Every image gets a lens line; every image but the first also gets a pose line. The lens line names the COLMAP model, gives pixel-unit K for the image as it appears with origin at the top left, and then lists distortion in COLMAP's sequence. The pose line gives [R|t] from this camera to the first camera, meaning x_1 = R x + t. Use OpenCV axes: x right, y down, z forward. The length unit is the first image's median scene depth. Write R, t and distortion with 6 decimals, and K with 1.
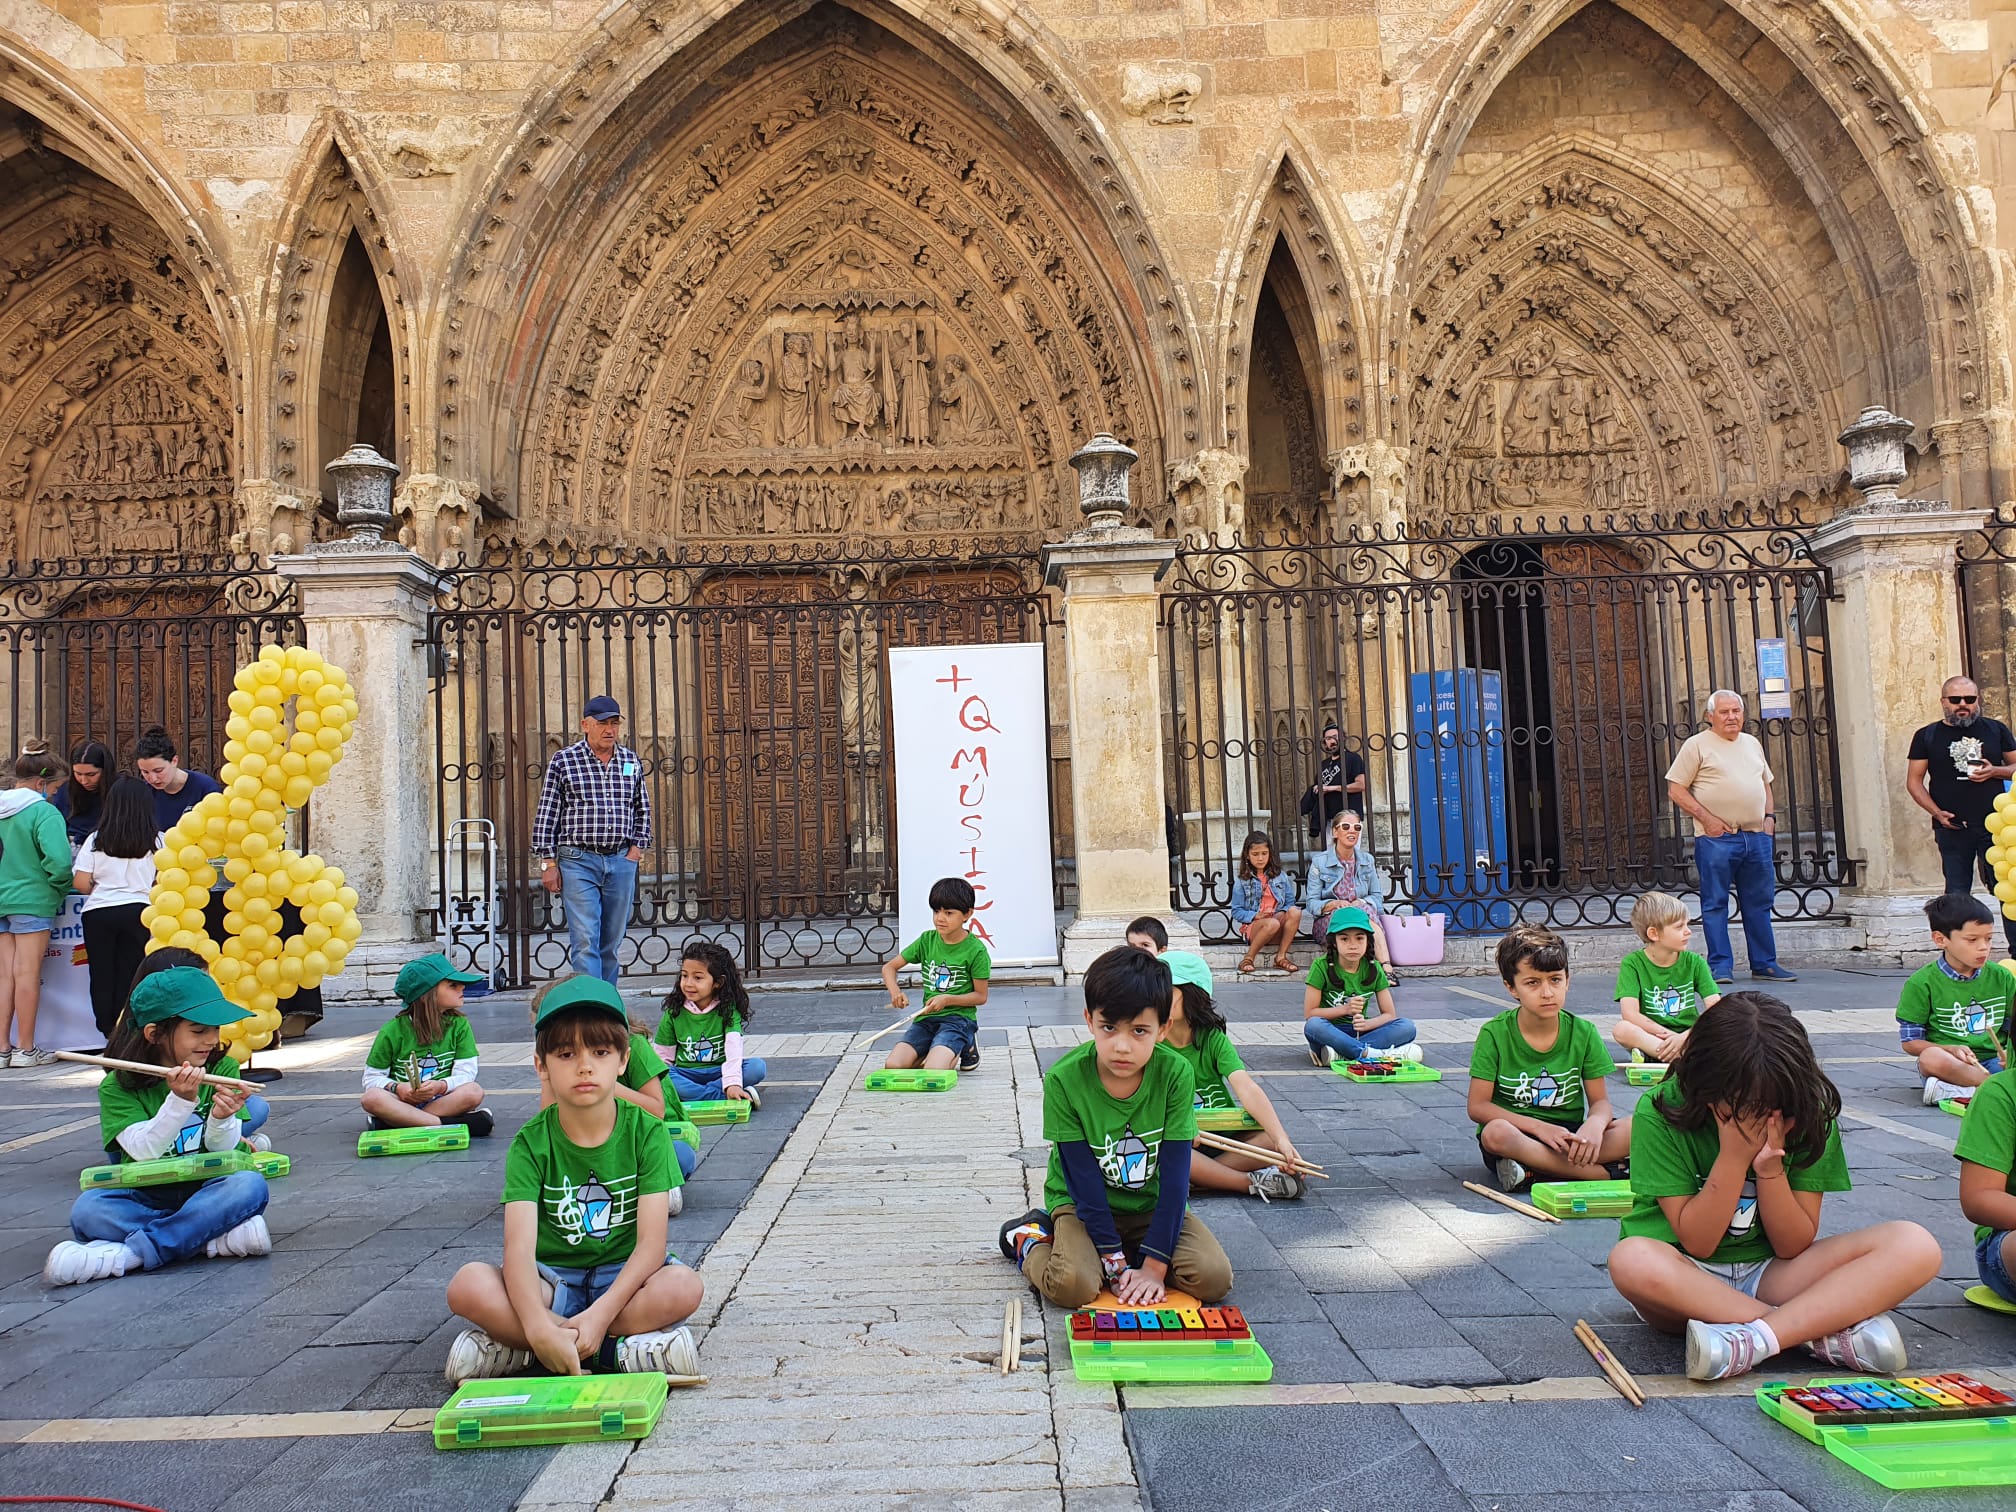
lens RADIAL K [[1568.0, 0, 1008.0], [0, 1568.0, 755.2], [0, 0, 1]] dist [0.006175, 0.021182]
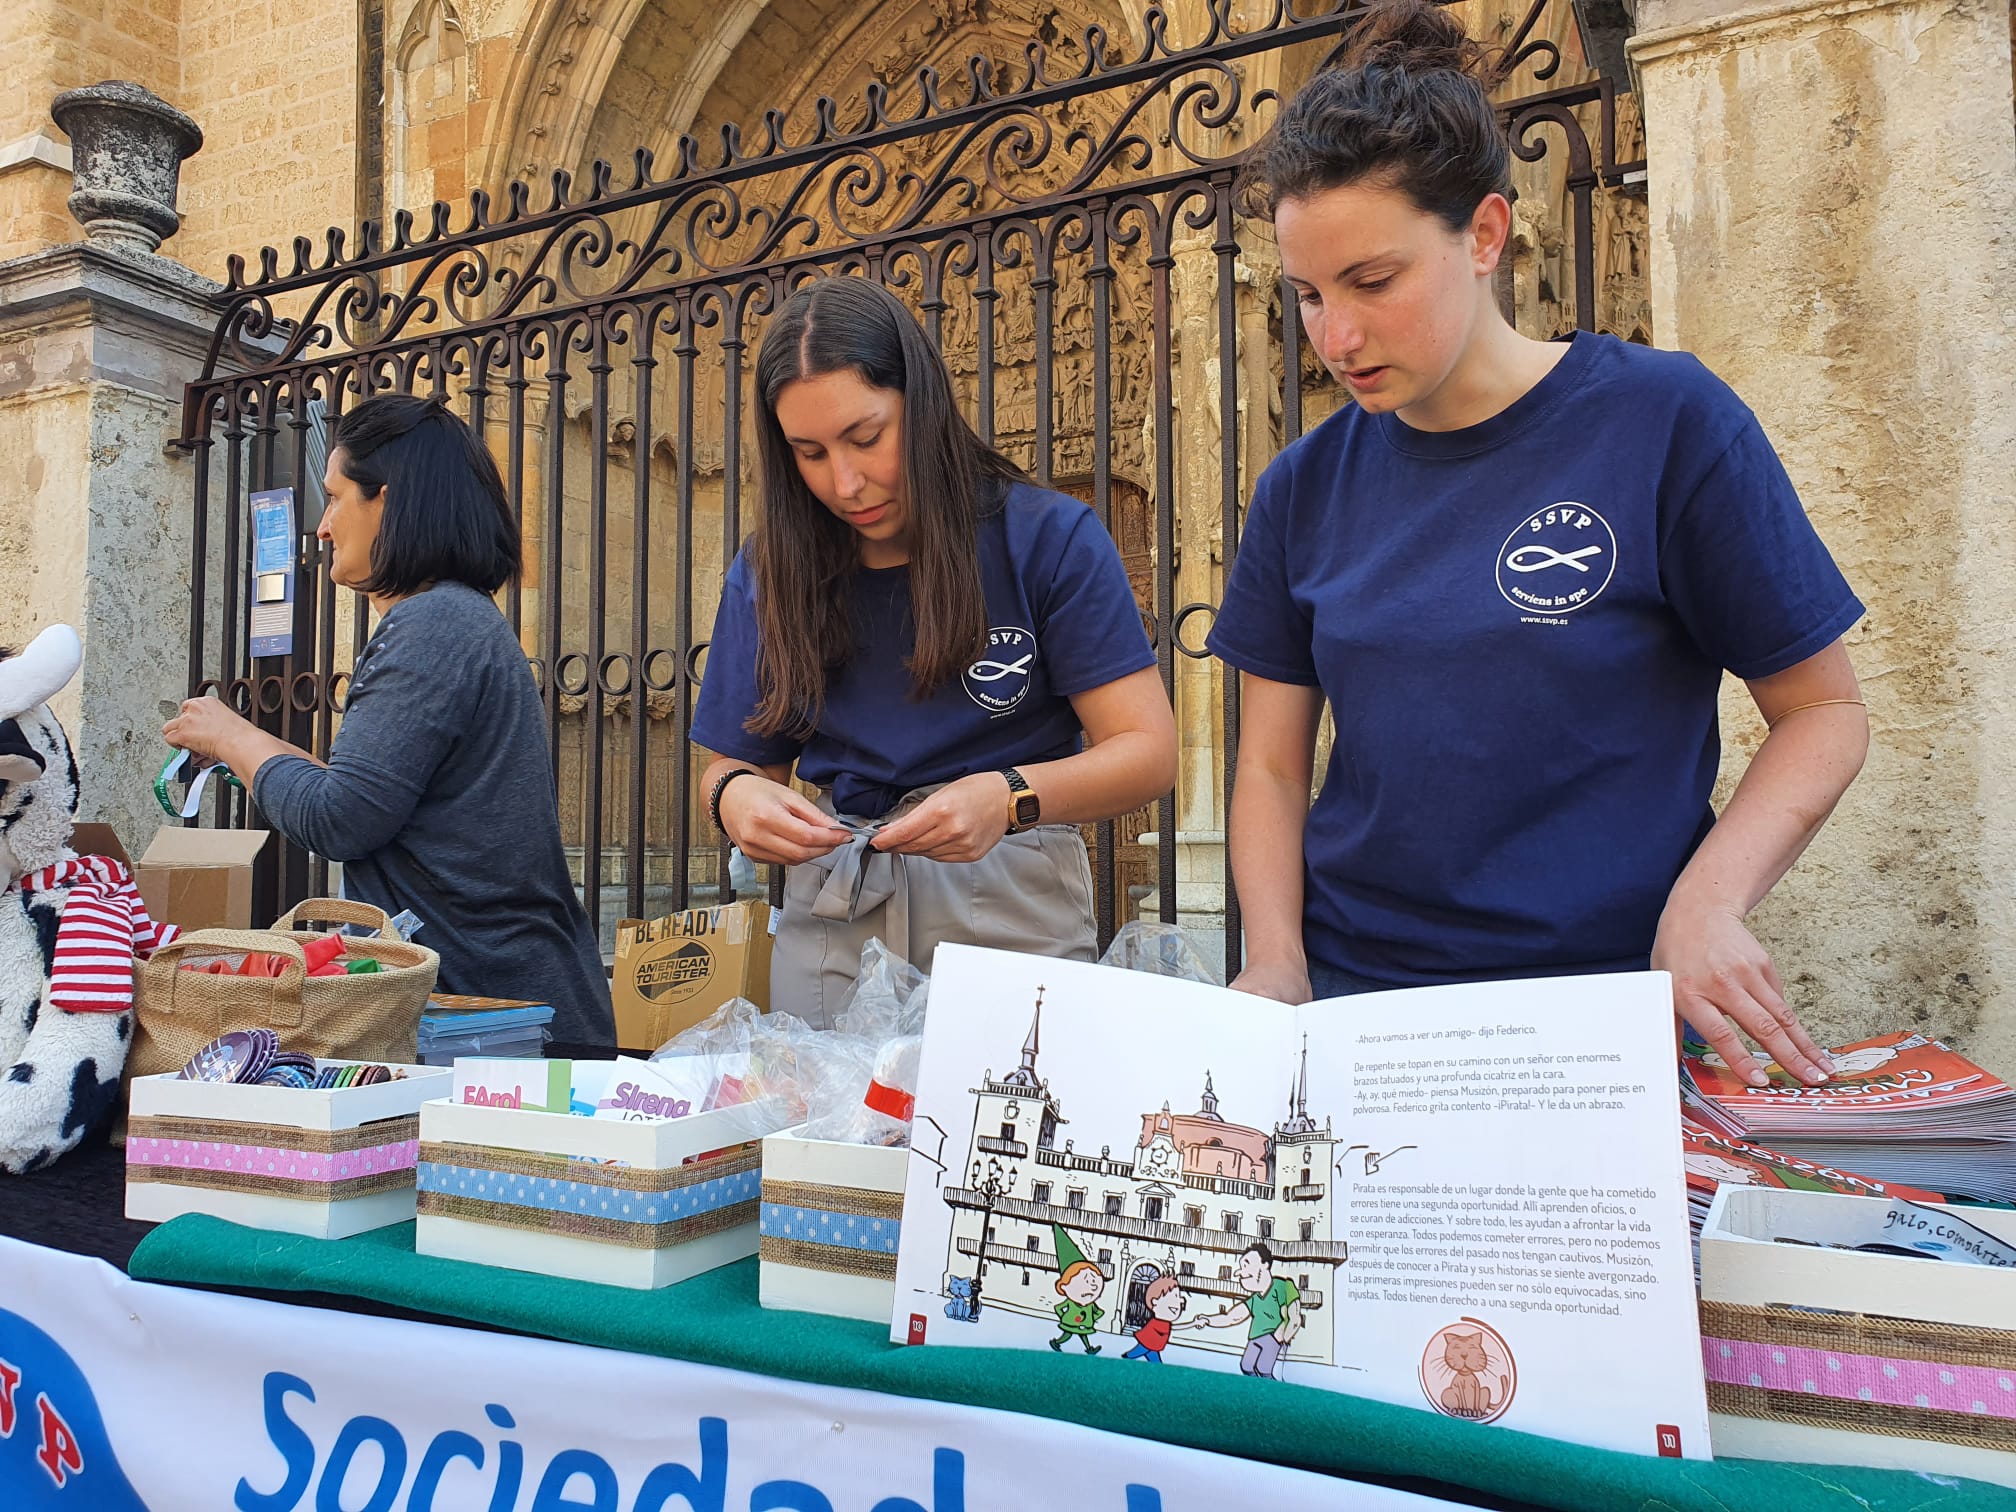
lens RADIAL K [[1568.0, 0, 991.5], [0, 1568.0, 760.6], [0, 0, 1]] dist [0.006175, 0.021182]
pose [[0.877084, 0.006630, -0.480291, -0.232210], [0.000393, 0.999894, 0.014521, 0.022402], [0.480337, -0.012925, 0.876989, 0.386936]]
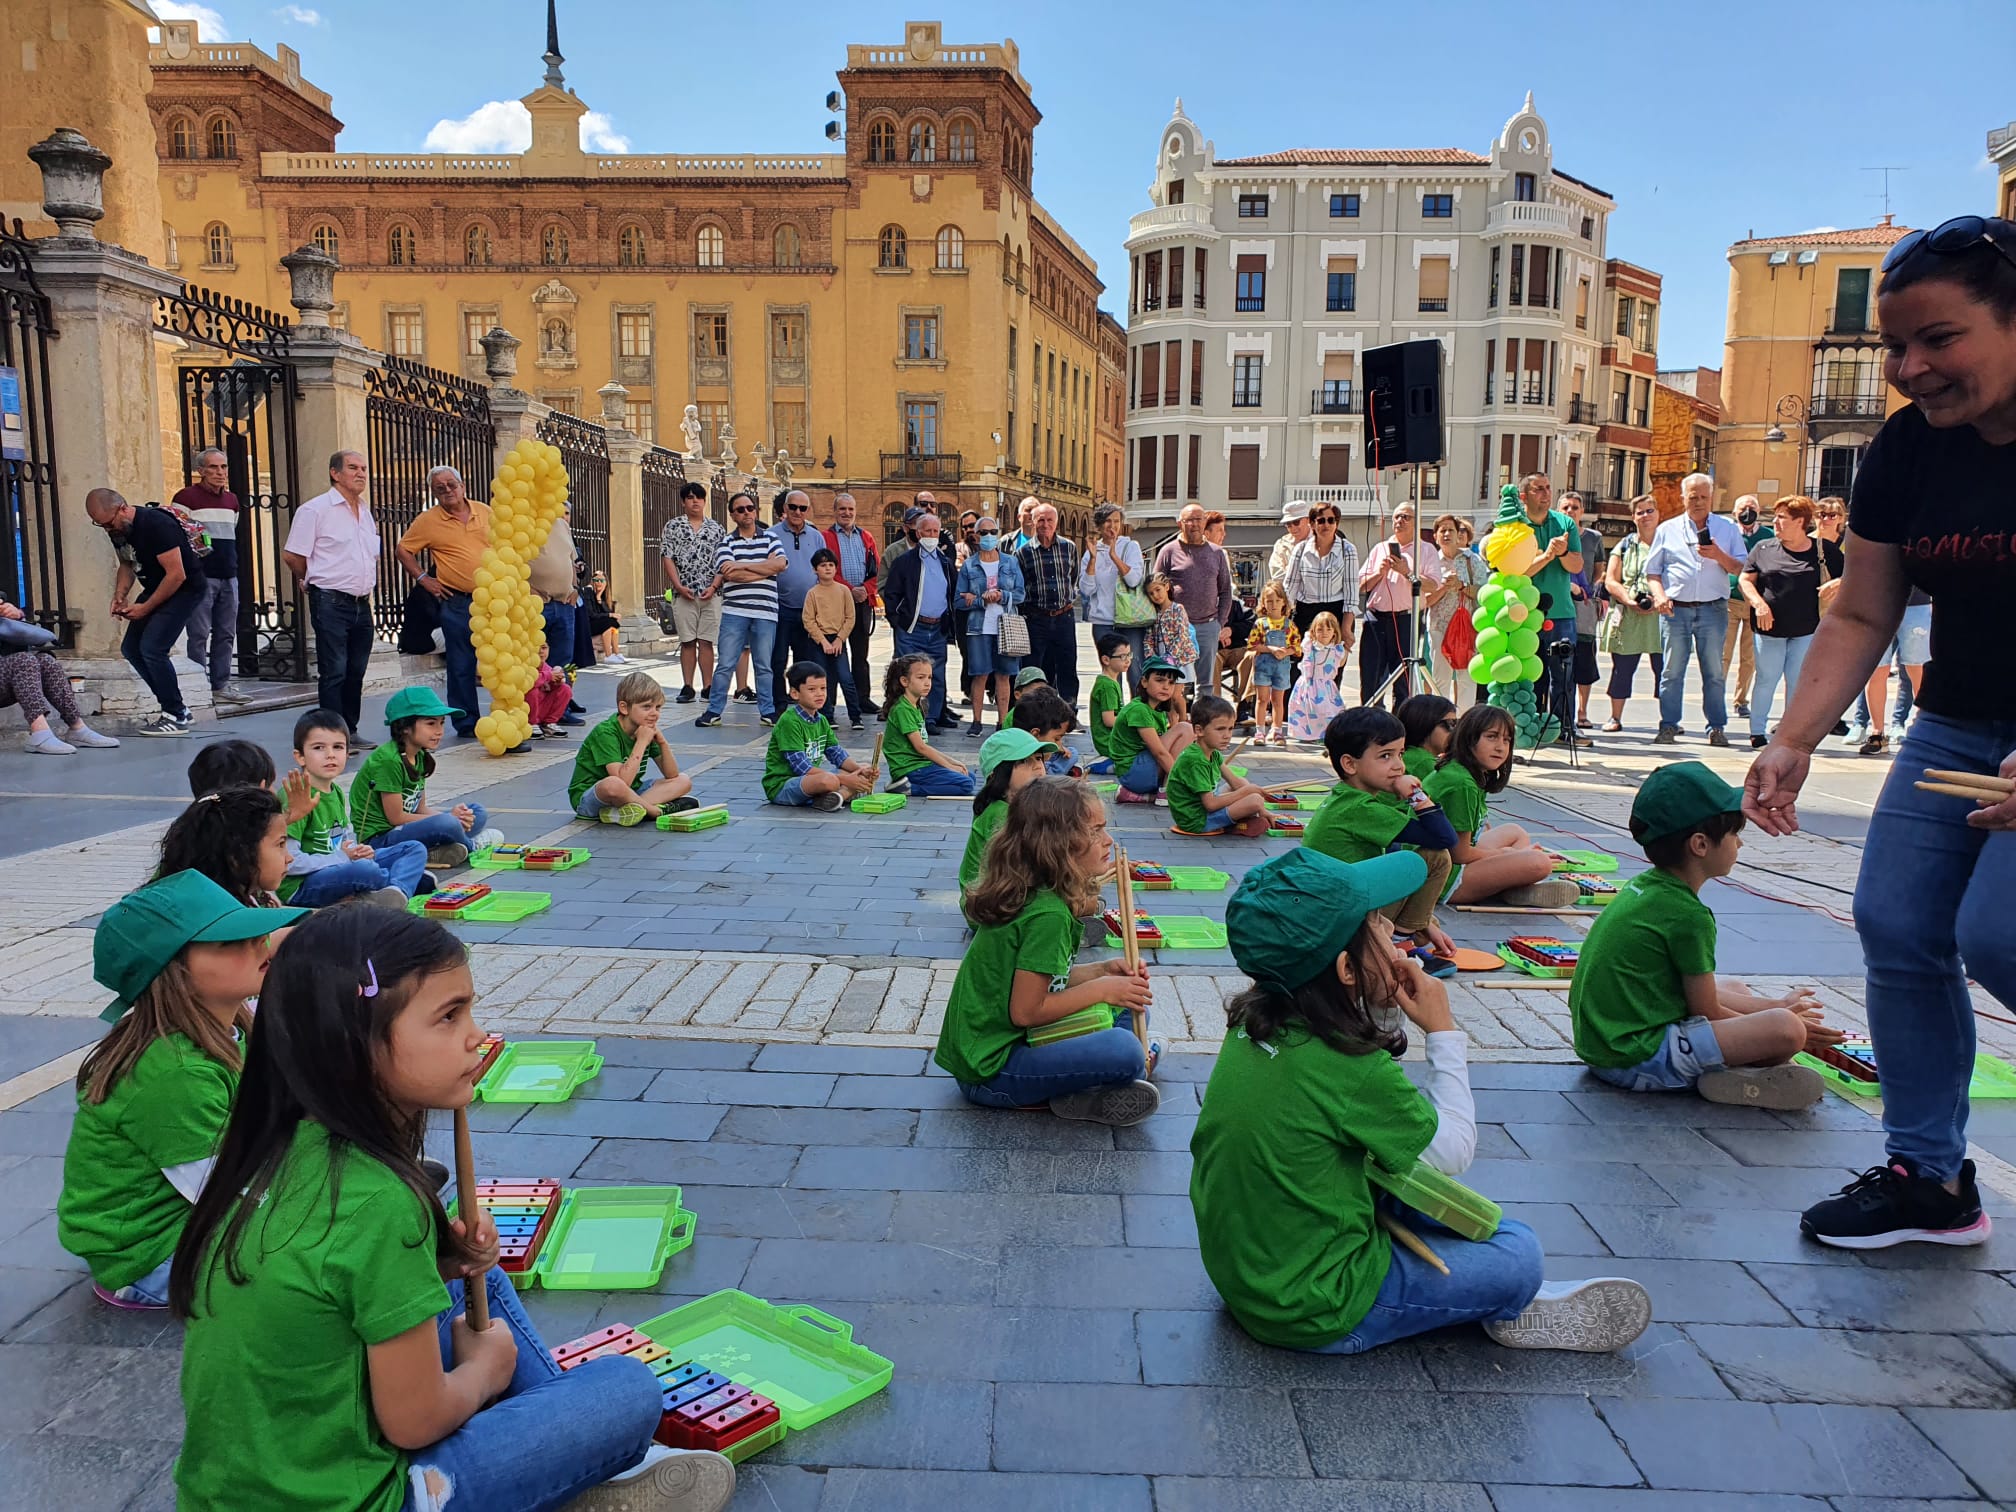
lens RADIAL K [[1568.0, 0, 979.2], [0, 1568.0, 784.5], [0, 0, 1]] dist [0.006175, 0.021182]
pose [[0.061819, -0.095558, 0.993502, -0.223042], [-0.082584, 0.991503, 0.100505, 0.013936], [-0.994665, -0.088260, 0.053403, 0.229340]]
